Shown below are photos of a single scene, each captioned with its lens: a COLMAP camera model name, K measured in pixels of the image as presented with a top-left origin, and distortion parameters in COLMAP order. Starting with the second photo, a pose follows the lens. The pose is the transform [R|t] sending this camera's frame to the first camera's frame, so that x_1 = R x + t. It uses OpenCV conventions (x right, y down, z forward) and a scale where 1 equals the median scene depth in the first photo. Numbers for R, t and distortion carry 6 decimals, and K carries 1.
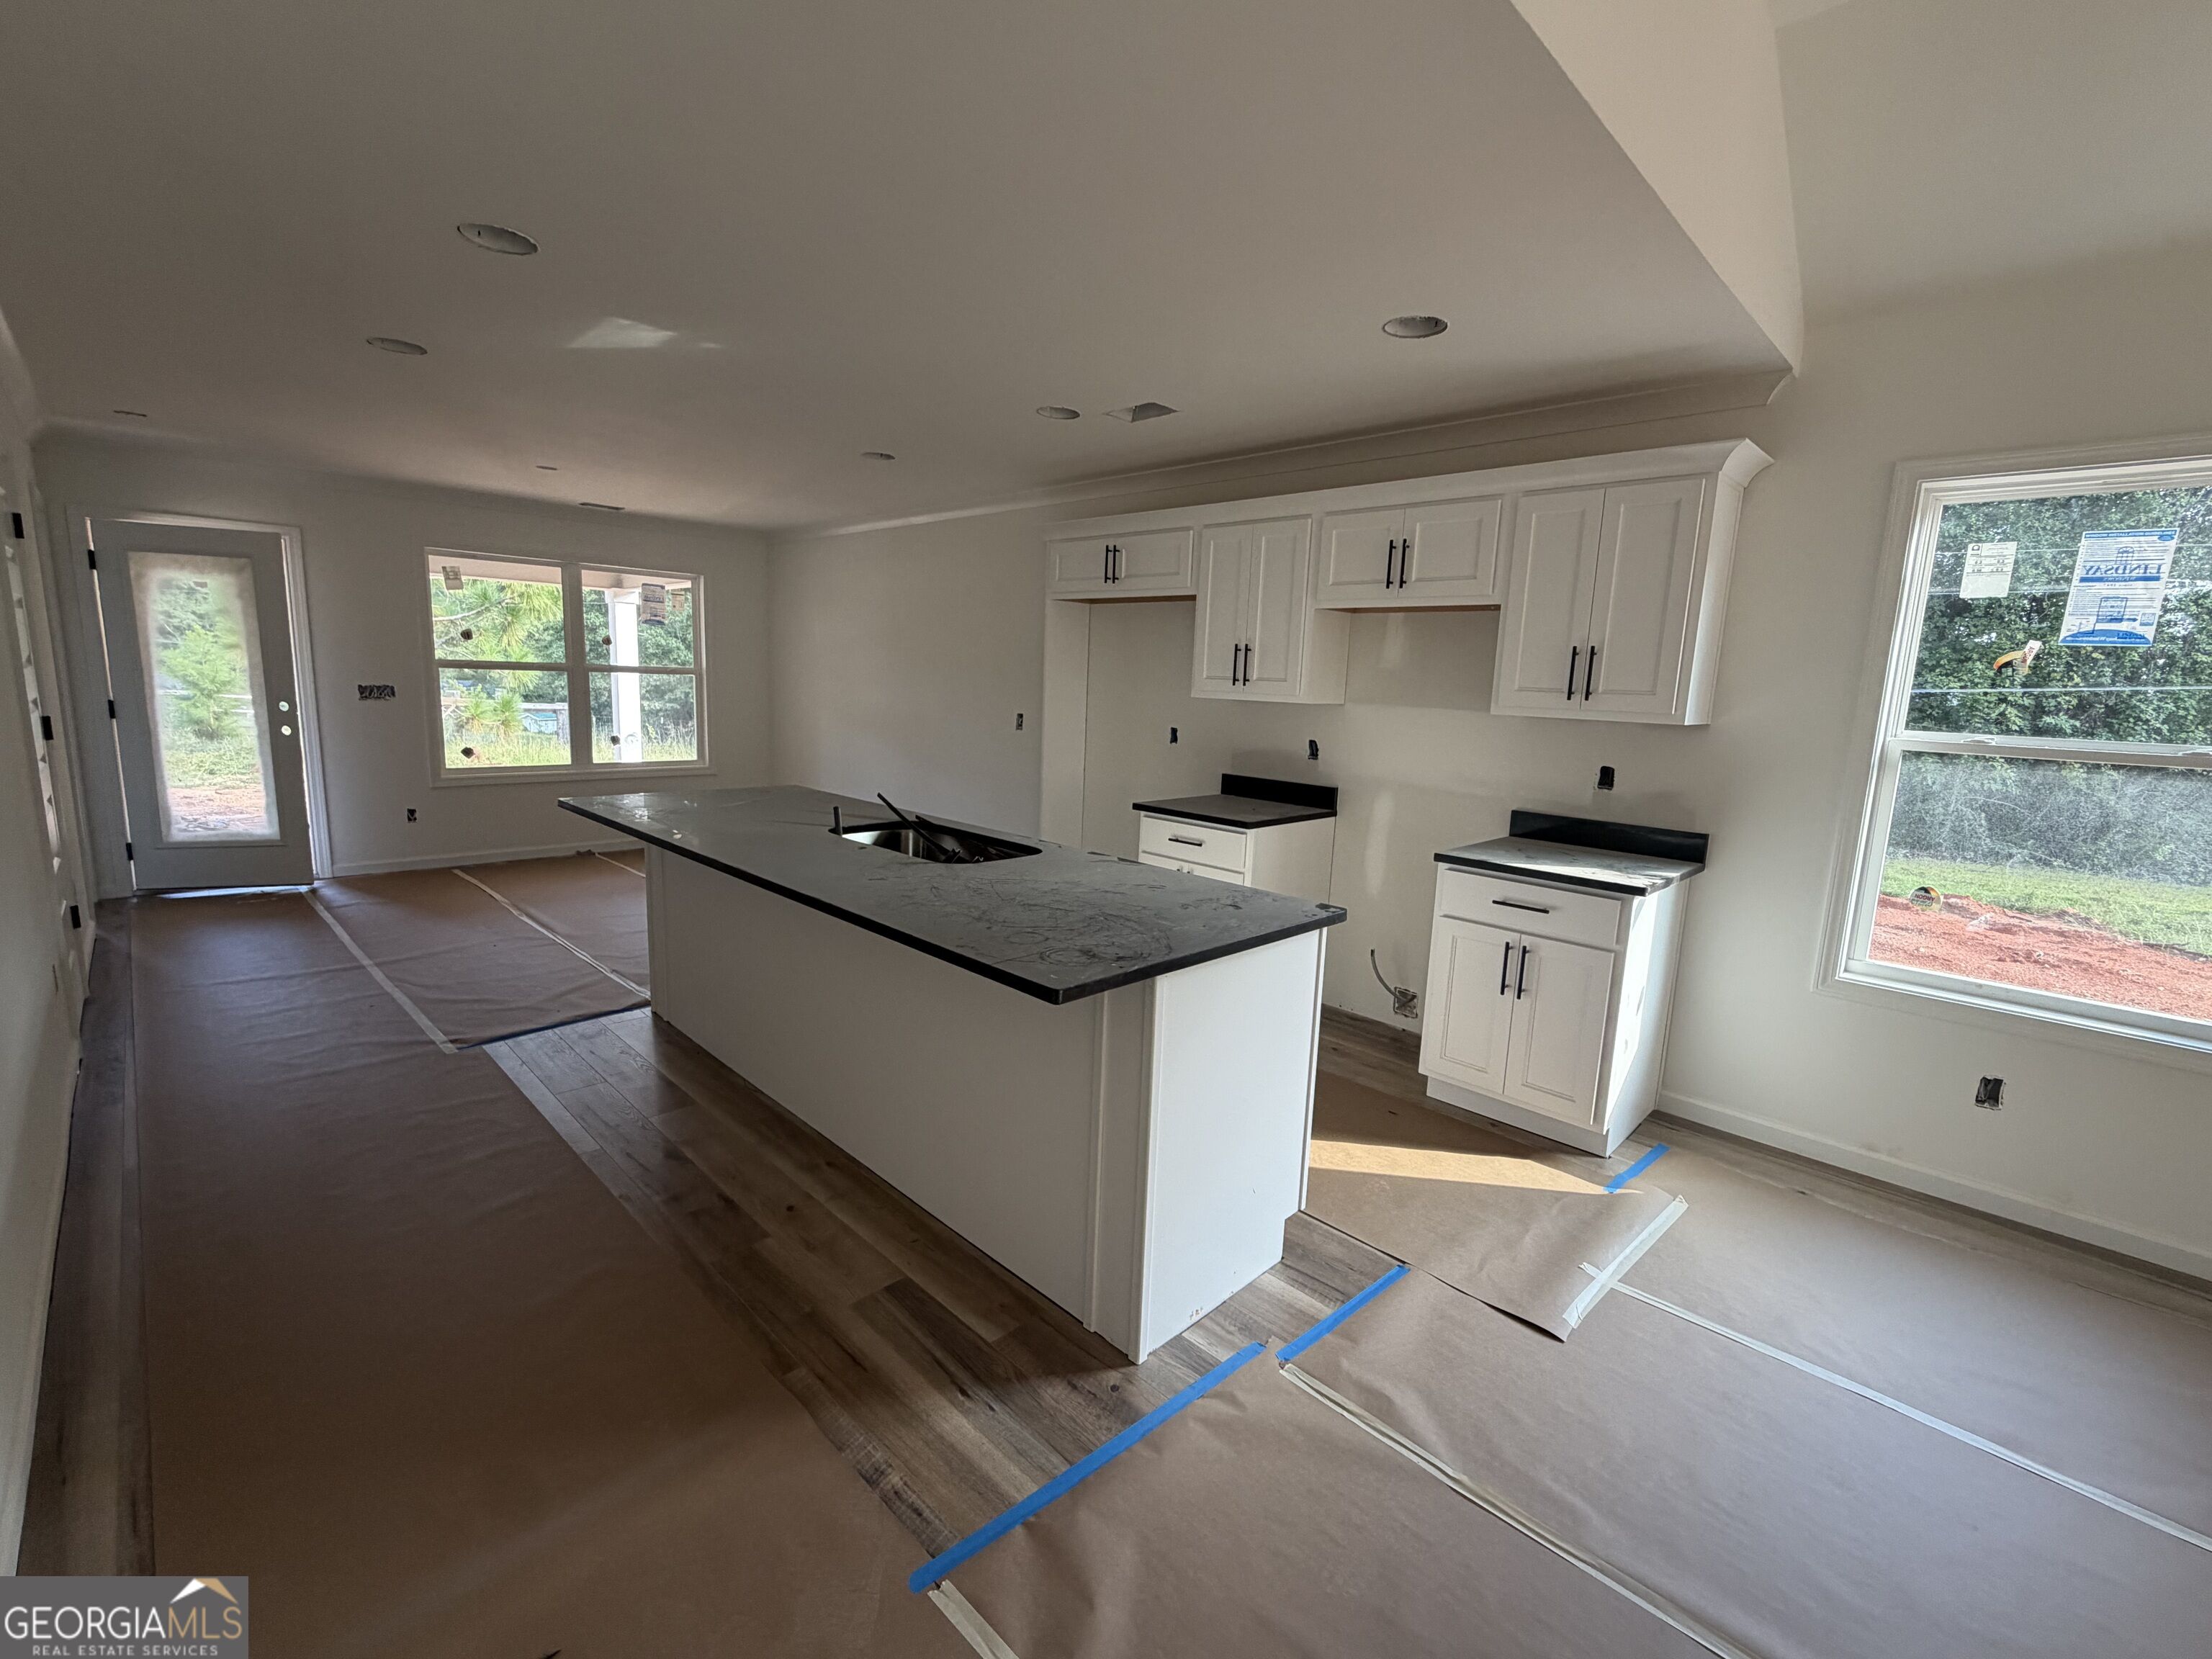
lens RADIAL K [[941.3, 0, 1115.3], [0, 941.3, 828.0], [0, 0, 1]] dist [0.003183, -0.003314]
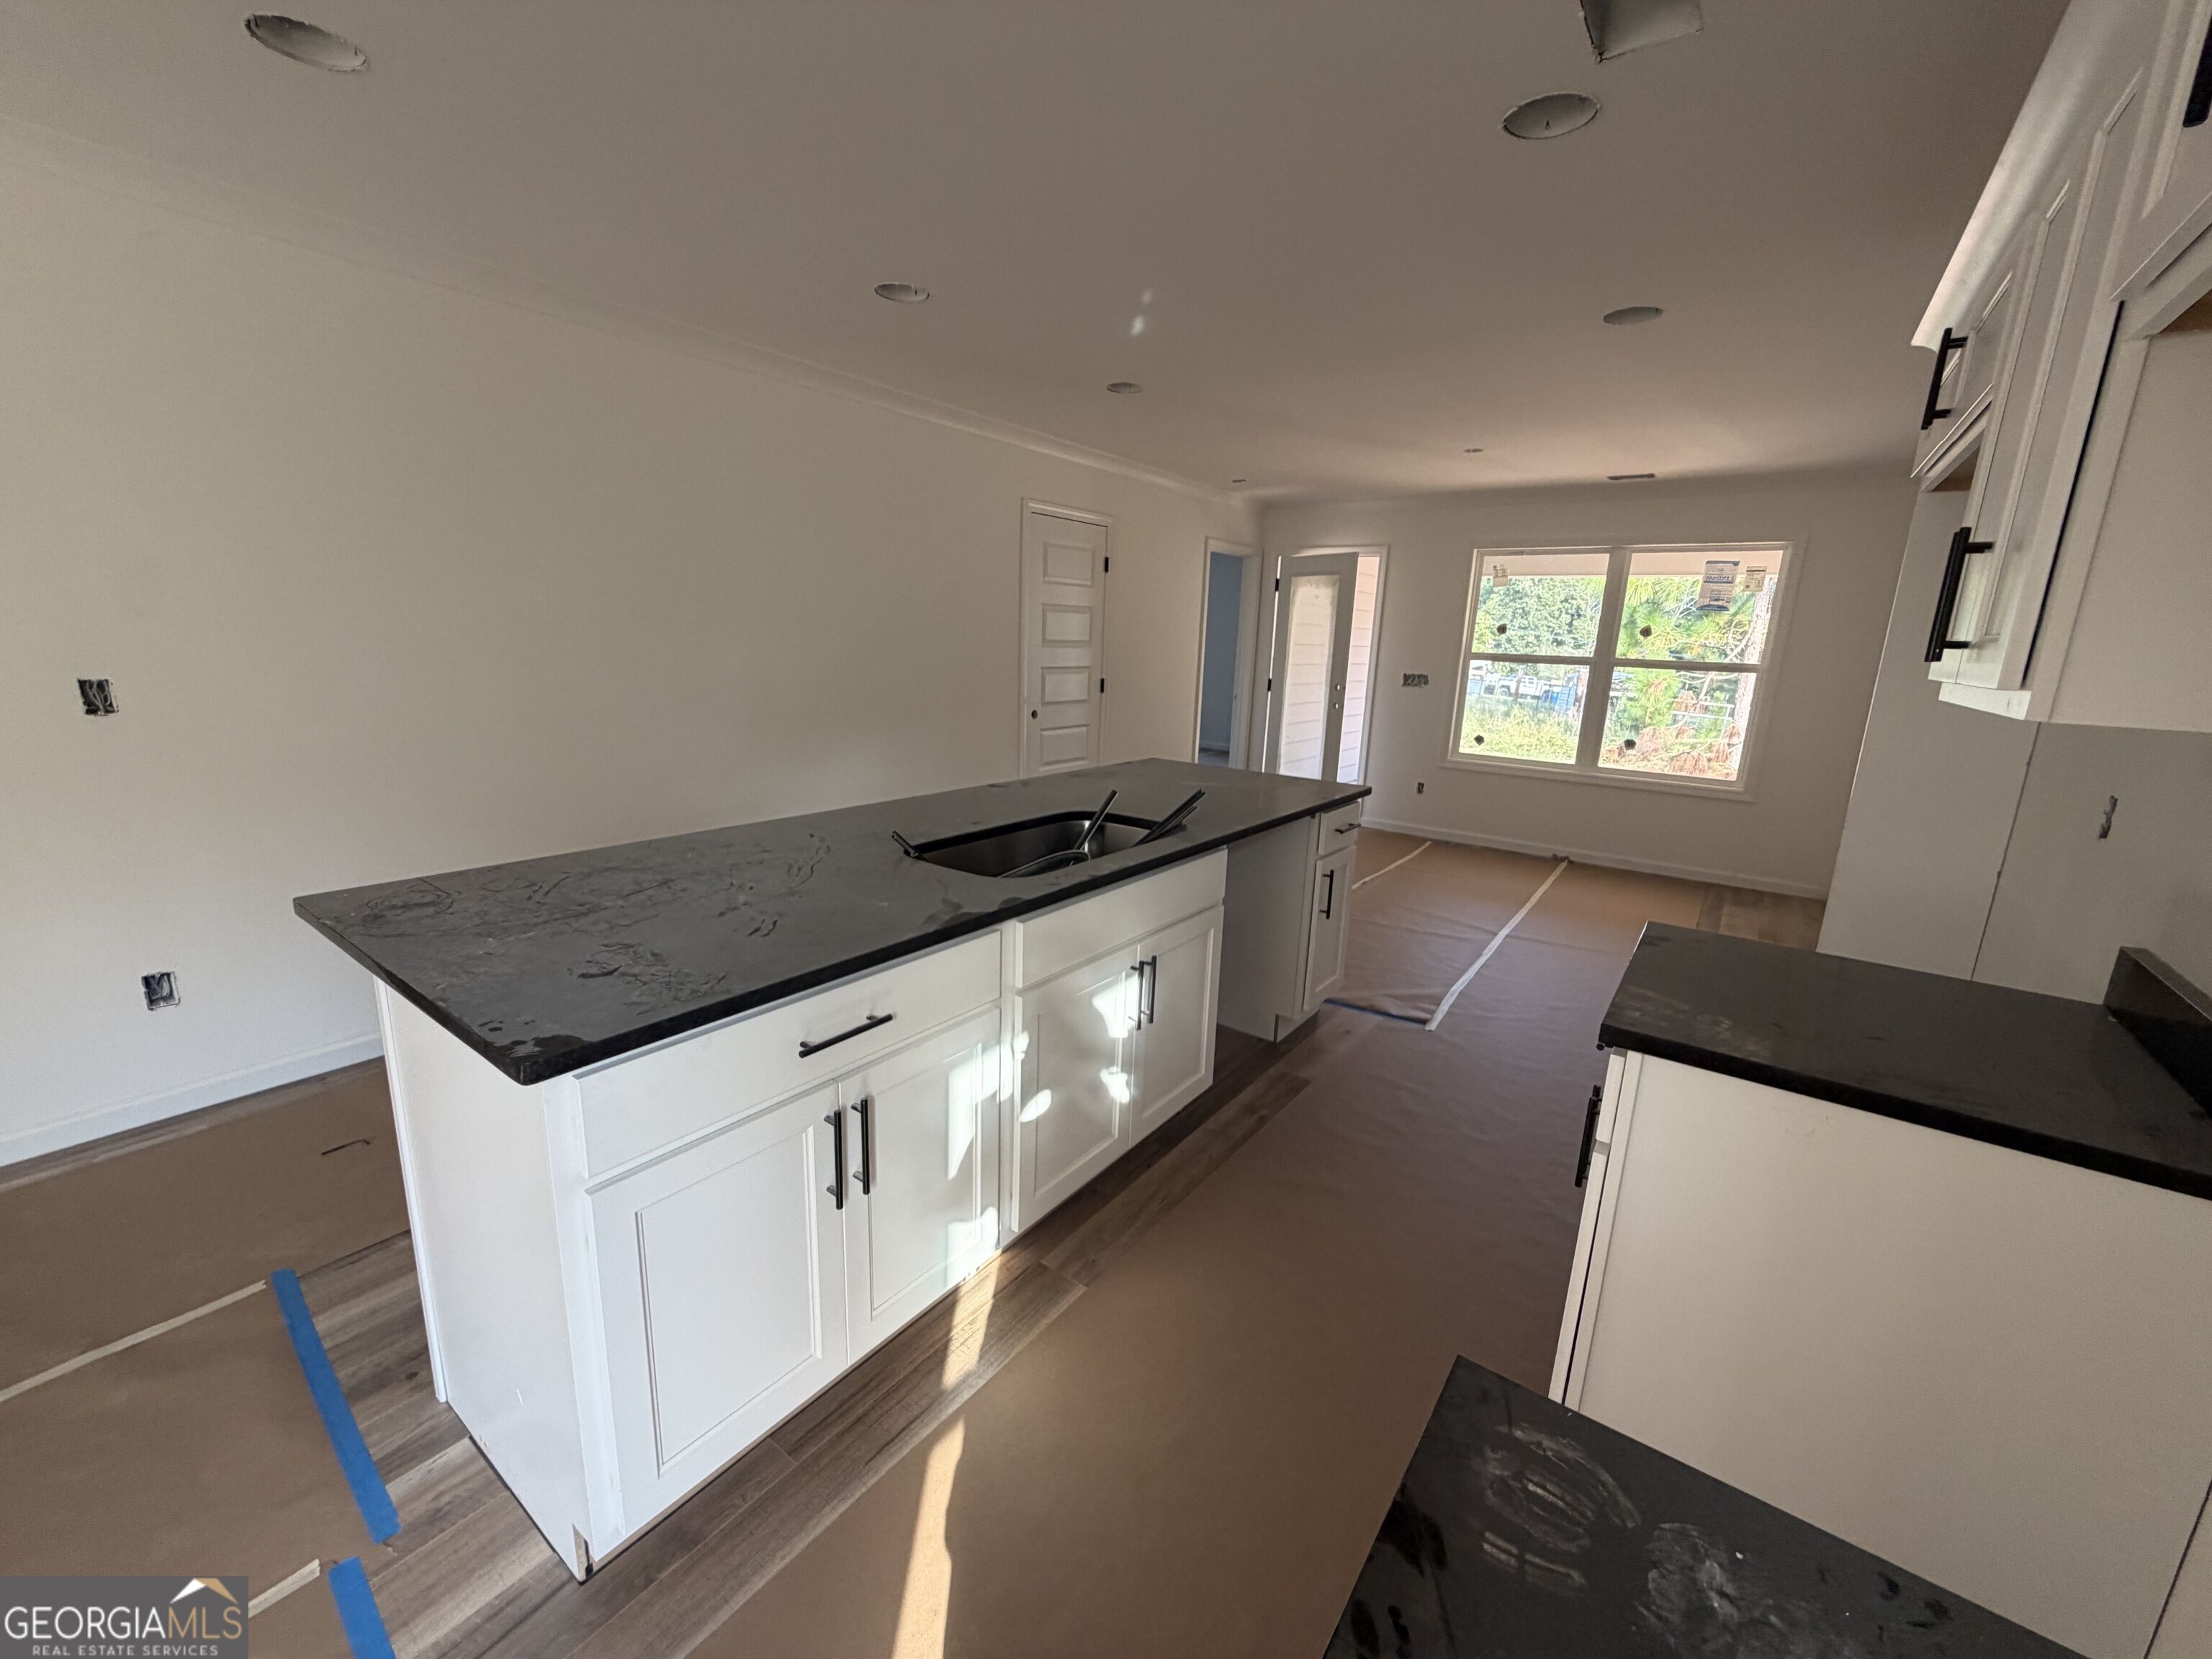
lens RADIAL K [[882.6, 0, 1085.5], [0, 882.6, 828.1], [0, 0, 1]] dist [-0.001088, -0.000110]
pose [[0.140868, 0.180759, -0.973387, 0.259296], [-0.187502, 0.970268, 0.153044, -0.056072], [0.972111, 0.160953, 0.170572, 0.437510]]
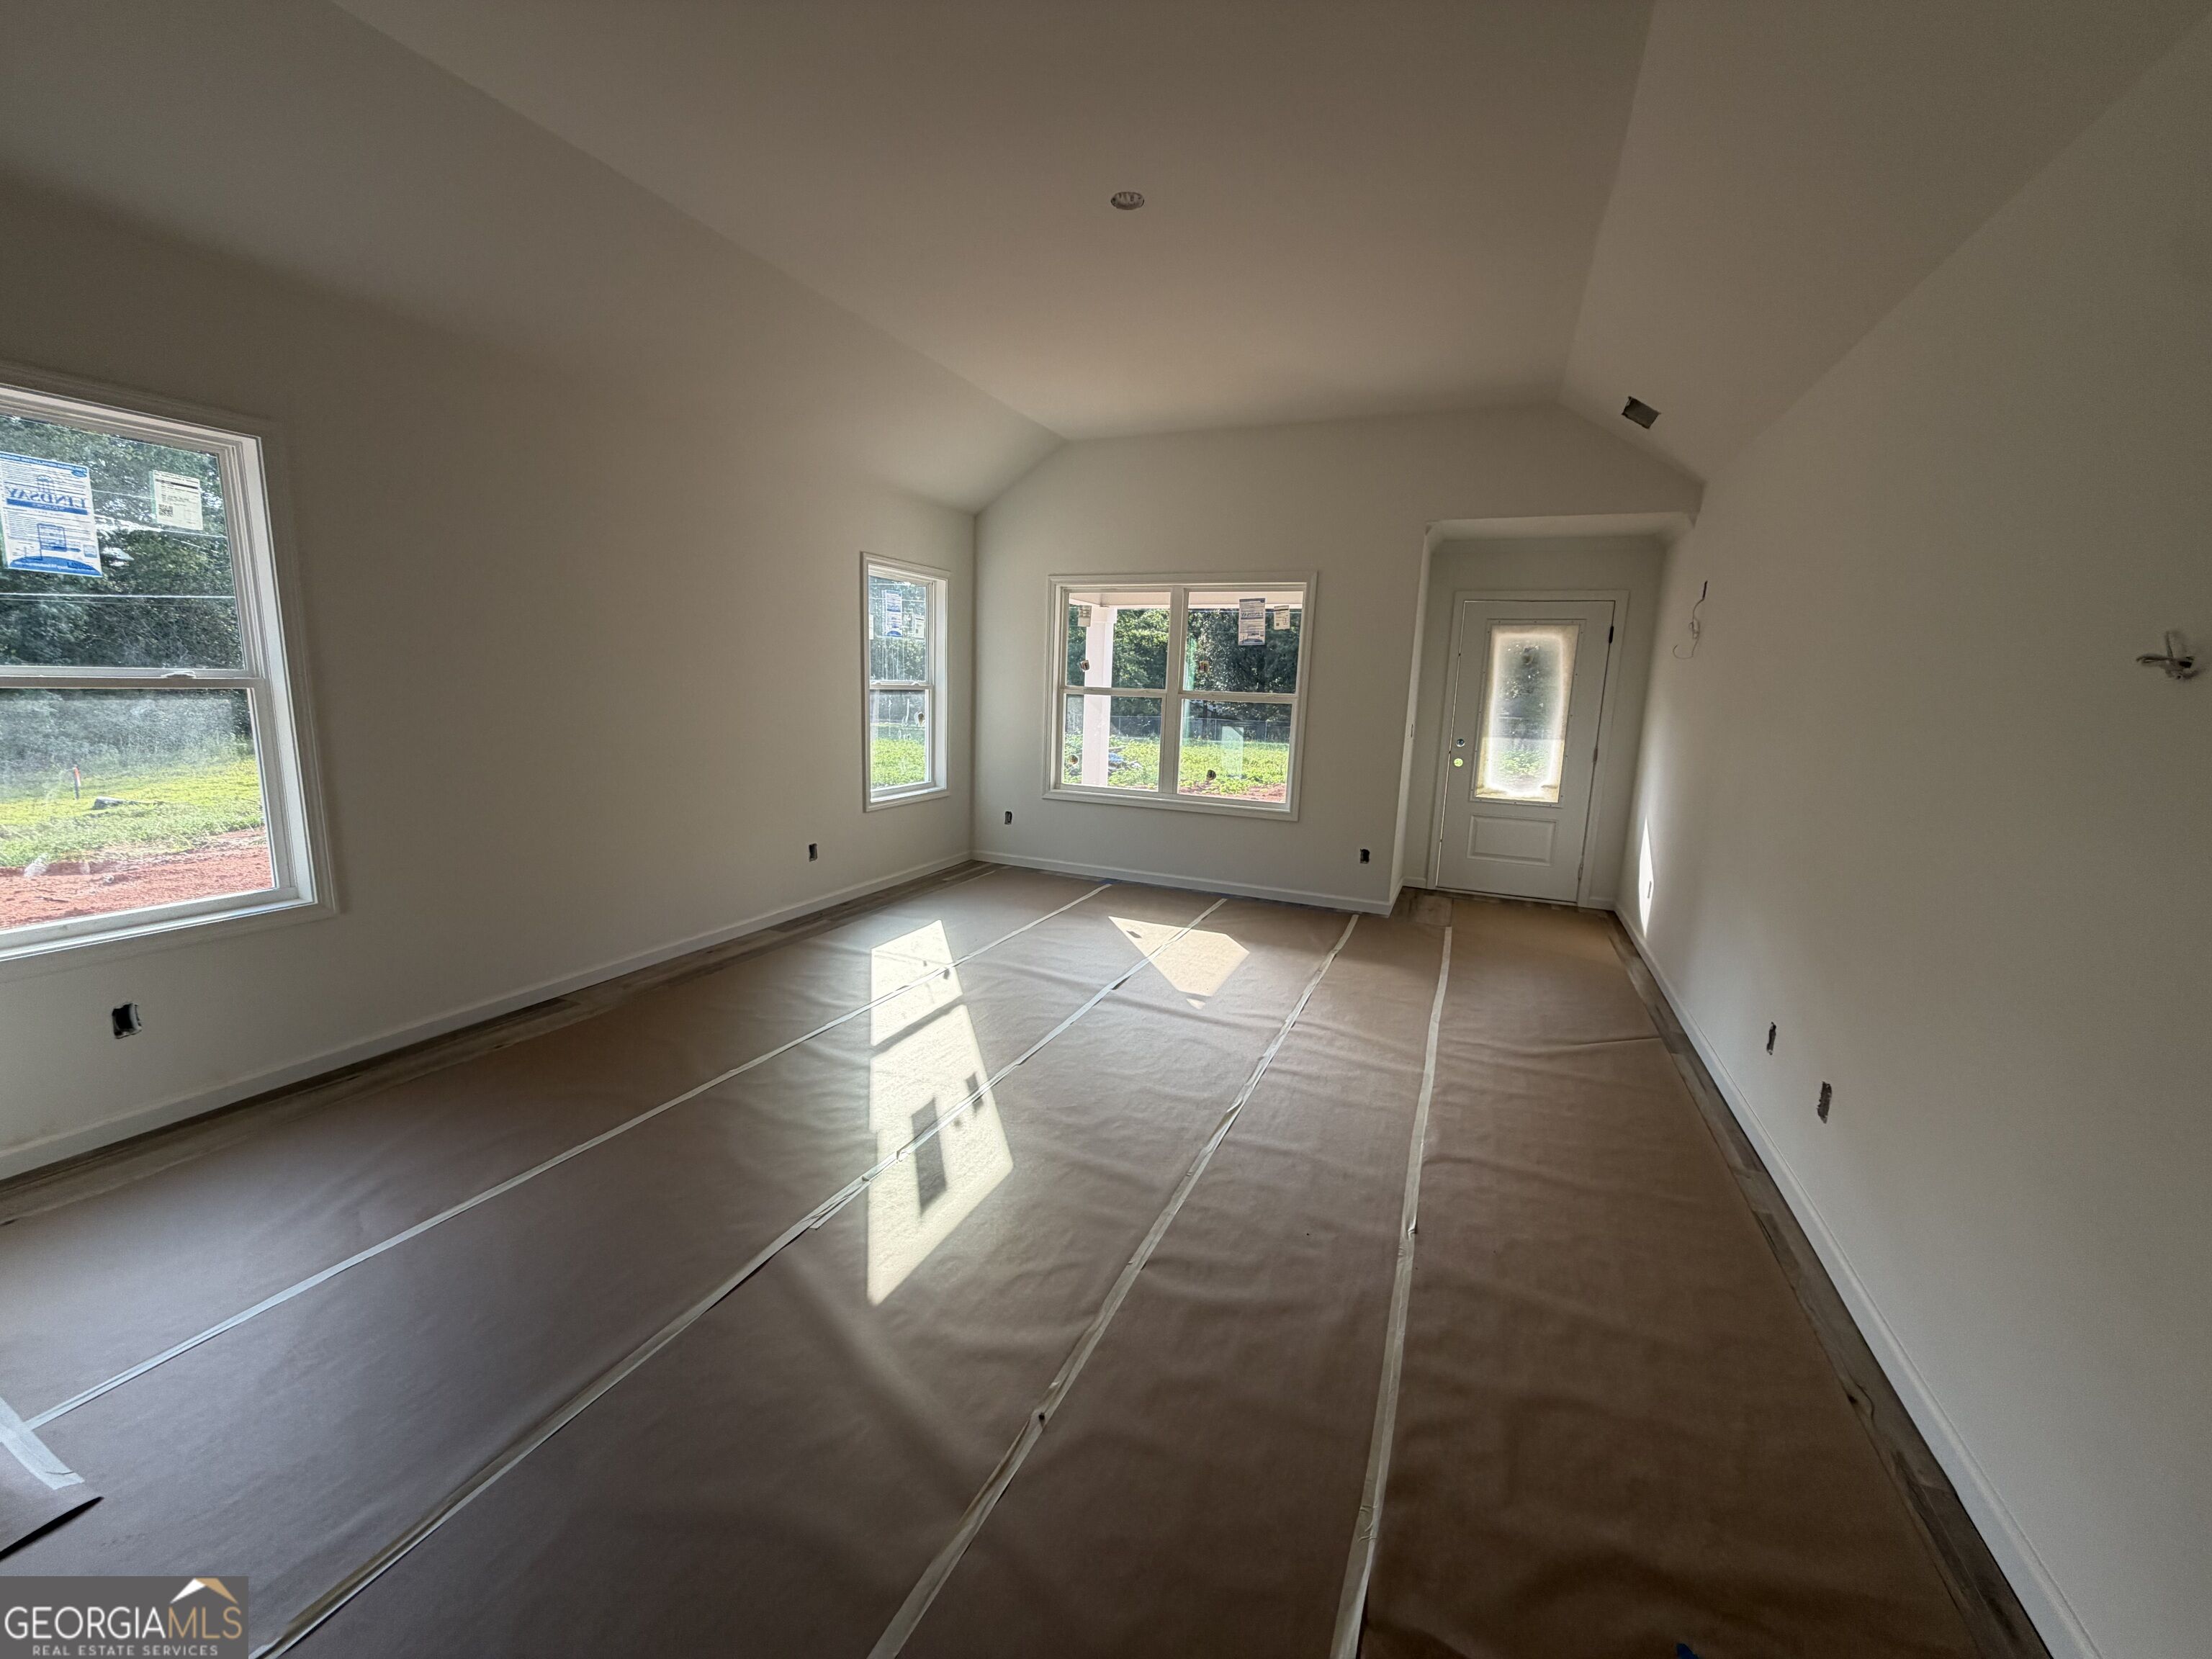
lens RADIAL K [[882.6, 0, 1112.3], [0, 882.6, 850.7], [0, 0, 1]] dist [-0.001088, -0.000110]
pose [[-0.377989, -0.221623, 0.898893, -0.840404], [0.099630, 0.955550, 0.277486, -0.151514], [-0.920434, 0.194444, -0.339106, 0.868875]]
